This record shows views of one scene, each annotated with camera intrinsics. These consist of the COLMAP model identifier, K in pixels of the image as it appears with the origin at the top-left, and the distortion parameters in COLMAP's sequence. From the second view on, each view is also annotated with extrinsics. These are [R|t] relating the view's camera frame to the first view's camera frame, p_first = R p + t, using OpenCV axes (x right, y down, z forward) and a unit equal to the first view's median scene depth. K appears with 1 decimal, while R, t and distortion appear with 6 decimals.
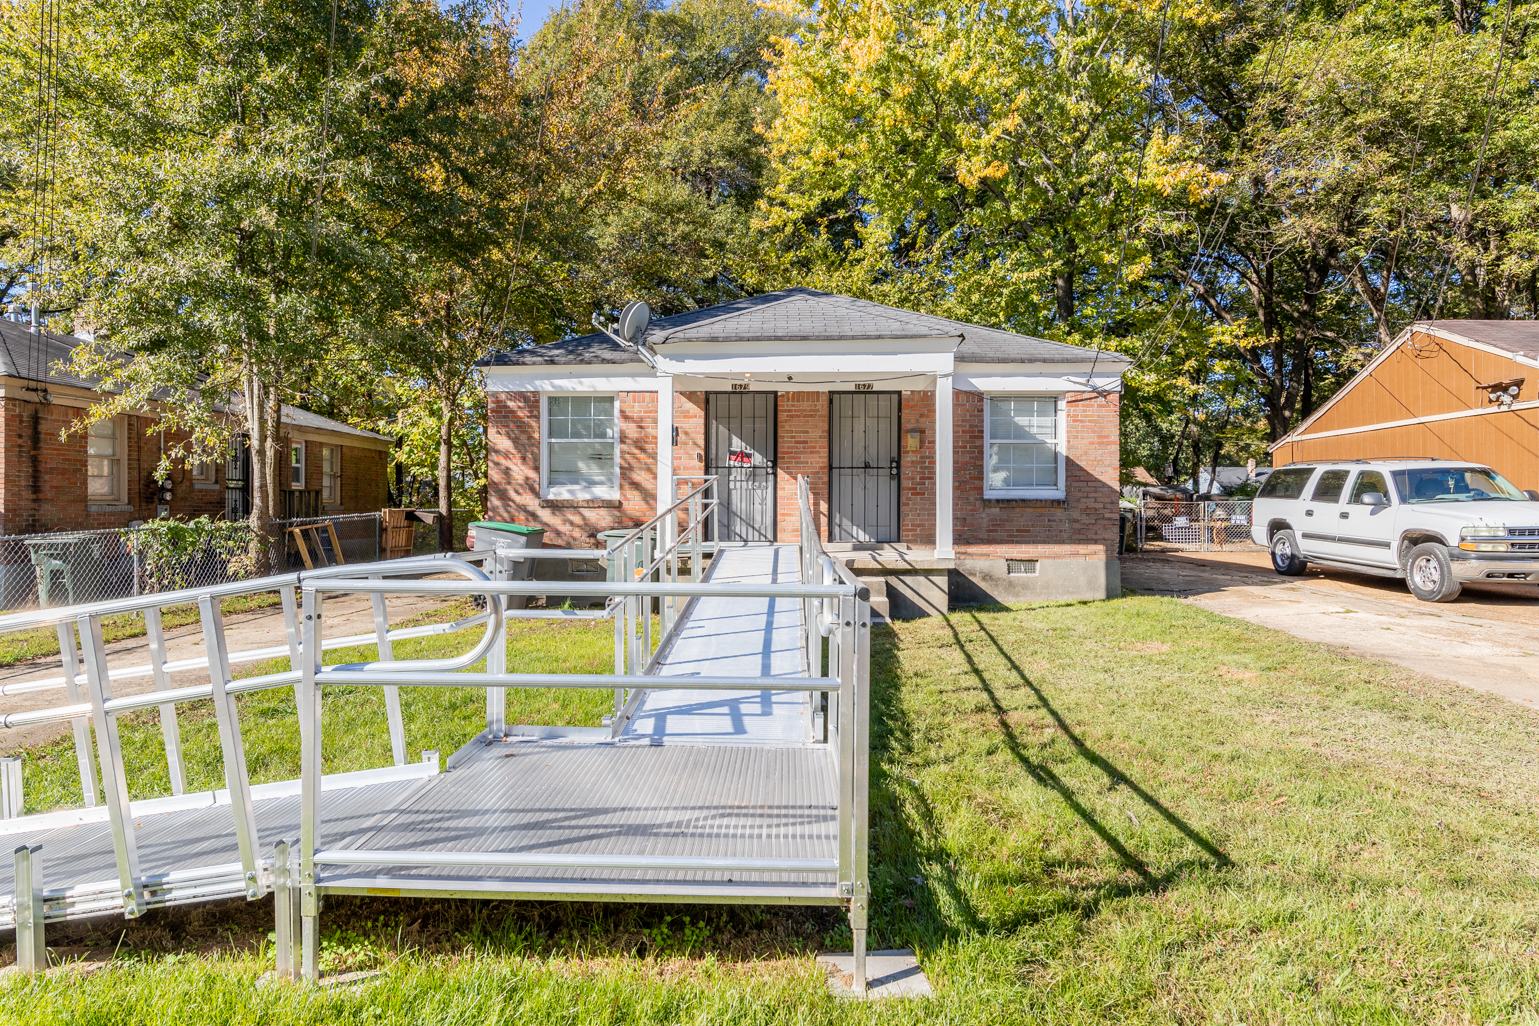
lens RADIAL K [[878.8, 0, 767.6], [0, 878.8, 511.1], [0, 0, 1]] dist [-0.003723, 0.000665]
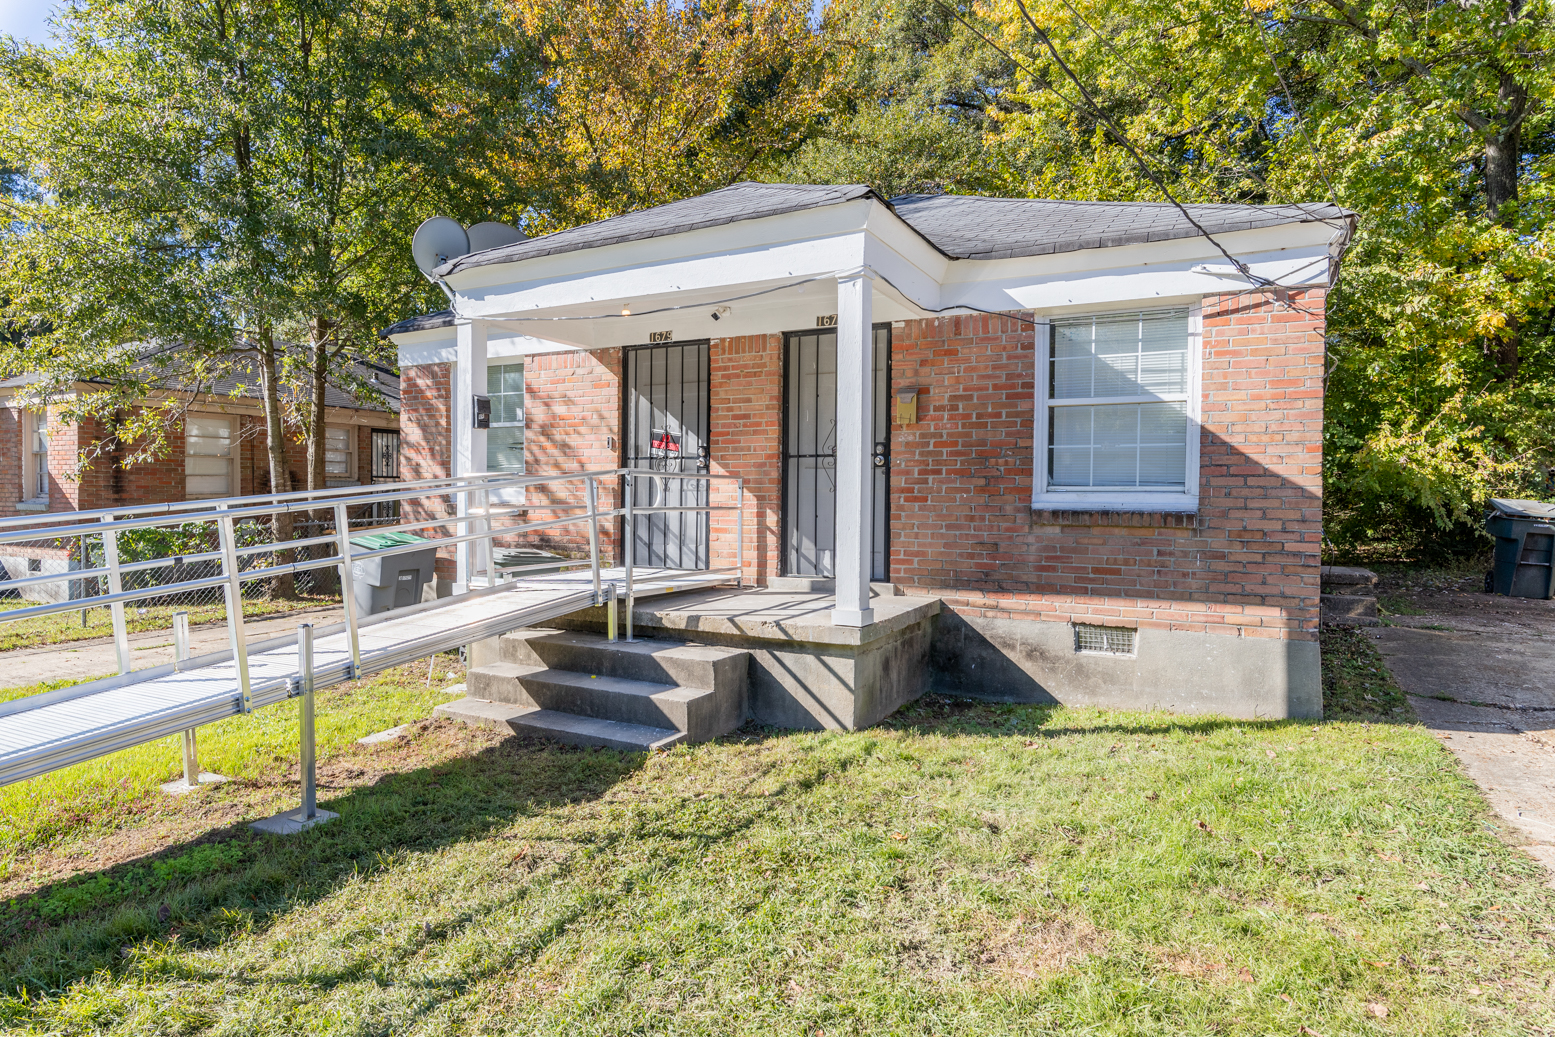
lens RADIAL K [[888.0, 0, 777.4], [0, 888.0, 515.4], [0, 0, 1]] dist [-0.003723, 0.000665]
pose [[0.893805, 0.013097, -0.448265, 0.349846], [-0.006645, 0.999851, 0.015962, -0.017899], [0.448407, -0.011288, 0.893758, 0.437799]]
